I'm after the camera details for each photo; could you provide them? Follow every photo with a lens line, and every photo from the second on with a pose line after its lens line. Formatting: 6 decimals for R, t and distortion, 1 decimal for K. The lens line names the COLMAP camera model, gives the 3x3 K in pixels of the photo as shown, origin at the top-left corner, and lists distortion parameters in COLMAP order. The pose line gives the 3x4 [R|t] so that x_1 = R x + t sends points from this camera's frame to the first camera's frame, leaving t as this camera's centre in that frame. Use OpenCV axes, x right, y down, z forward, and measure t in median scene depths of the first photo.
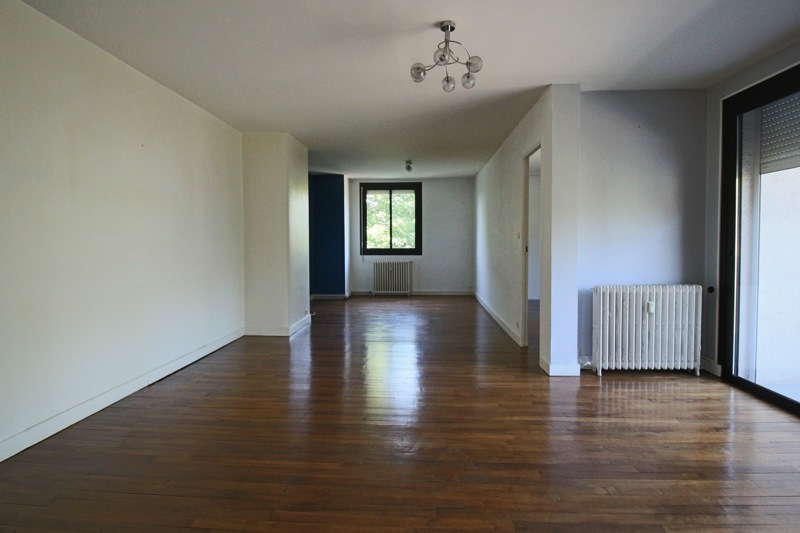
lens RADIAL K [[415.3, 0, 407.0], [0, 415.3, 264.1], [0, 0, 1]] dist [-0.023191, -0.000400]
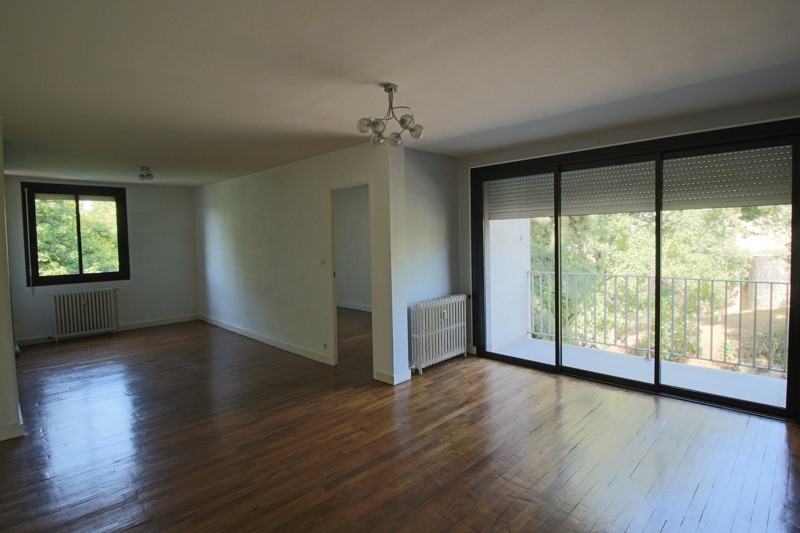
lens RADIAL K [[416.5, 0, 398.2], [0, 416.5, 258.4], [0, 0, 1]] dist [-0.020062, -0.000545]
pose [[0.647205, -0.050290, 0.760655, -0.531741], [0.054681, 0.998314, 0.019477, -0.113465], [-0.760352, 0.028987, 0.648864, 0.216279]]
